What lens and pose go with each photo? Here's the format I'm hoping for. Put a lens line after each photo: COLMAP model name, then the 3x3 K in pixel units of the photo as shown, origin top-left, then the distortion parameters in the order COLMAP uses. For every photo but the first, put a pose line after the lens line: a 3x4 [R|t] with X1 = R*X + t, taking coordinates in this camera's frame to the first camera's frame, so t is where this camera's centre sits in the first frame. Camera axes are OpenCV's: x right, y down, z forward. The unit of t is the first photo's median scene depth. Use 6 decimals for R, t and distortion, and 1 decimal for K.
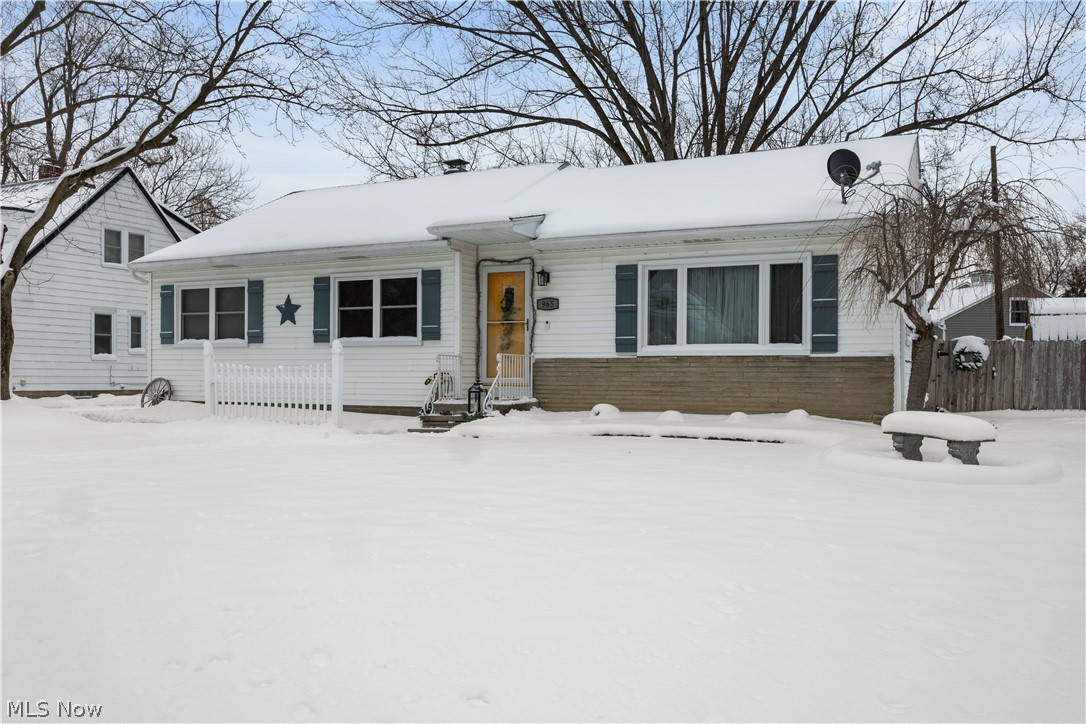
lens RADIAL K [[917.0, 0, 542.8], [0, 917.0, 365.2], [0, 0, 1]] dist [0.000104, 0.000221]
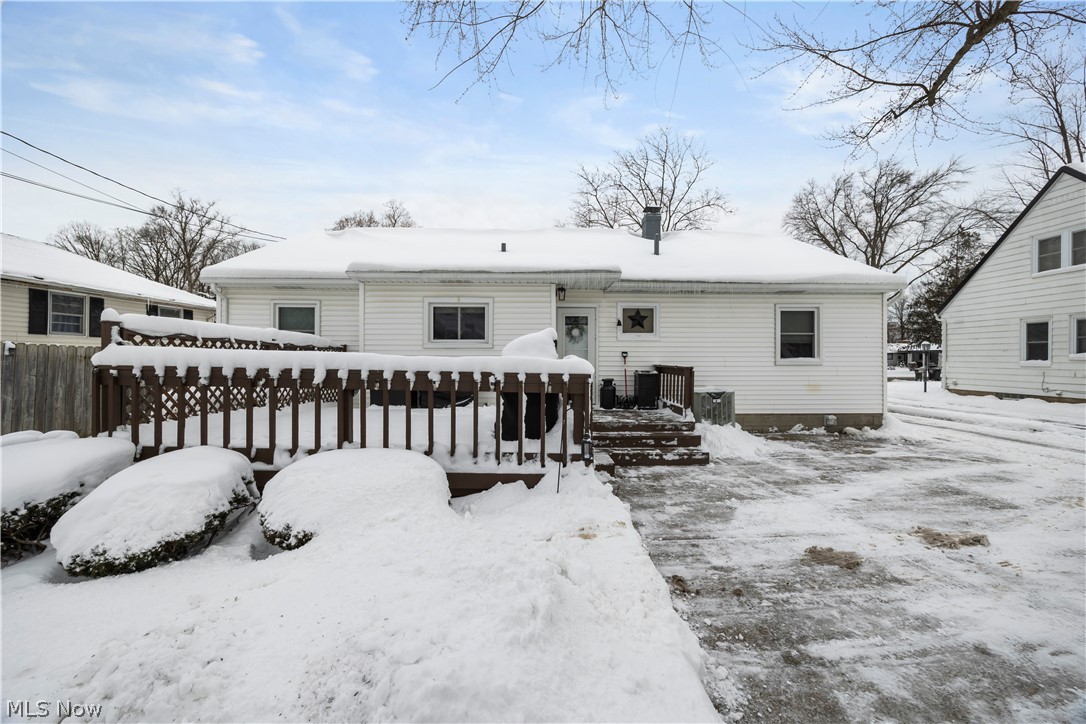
lens RADIAL K [[425.9, 0, 535.4], [0, 425.9, 359.3], [0, 0, 1]] dist [0.003131, -0.000522]
pose [[-0.886151, -0.012124, -0.463238, 0.251900], [-0.006846, 0.999891, -0.013074, -0.003479], [0.463346, -0.008415, -0.886138, 1.165679]]
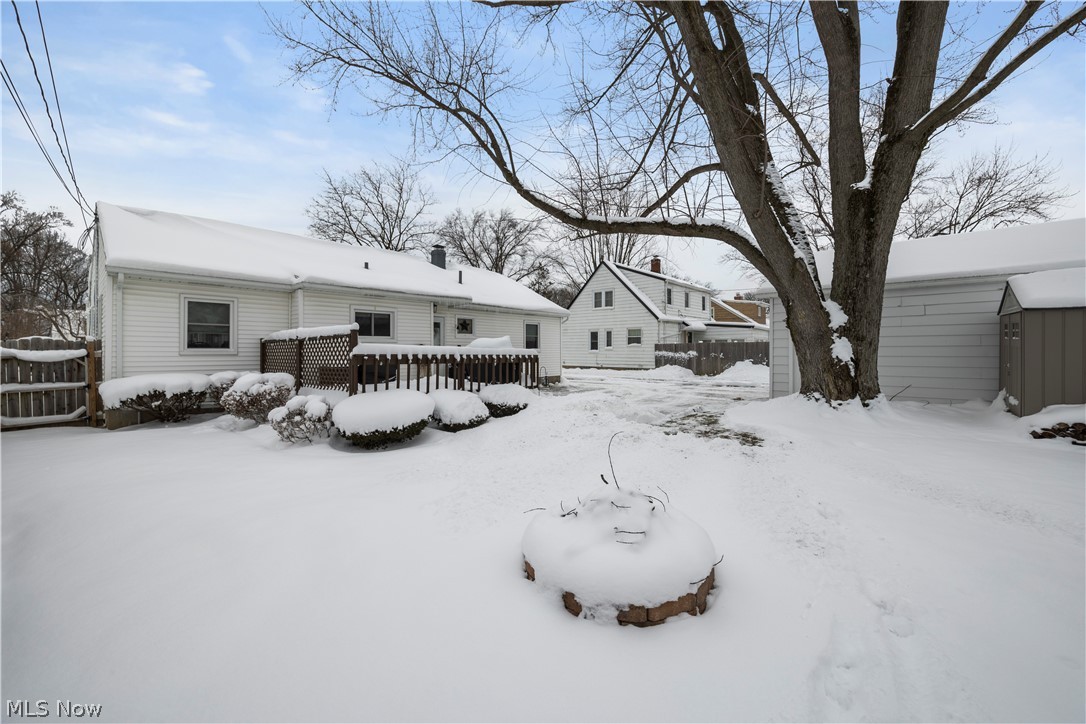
lens RADIAL K [[425.9, 0, 547.7], [0, 425.9, 356.0], [0, 0, 1]] dist [0.003131, -0.000522]
pose [[-0.253537, 0.004213, -0.967317, 0.536321], [0.008315, 0.999963, 0.002176, -0.000623], [0.967290, -0.007491, -0.253562, 1.150206]]
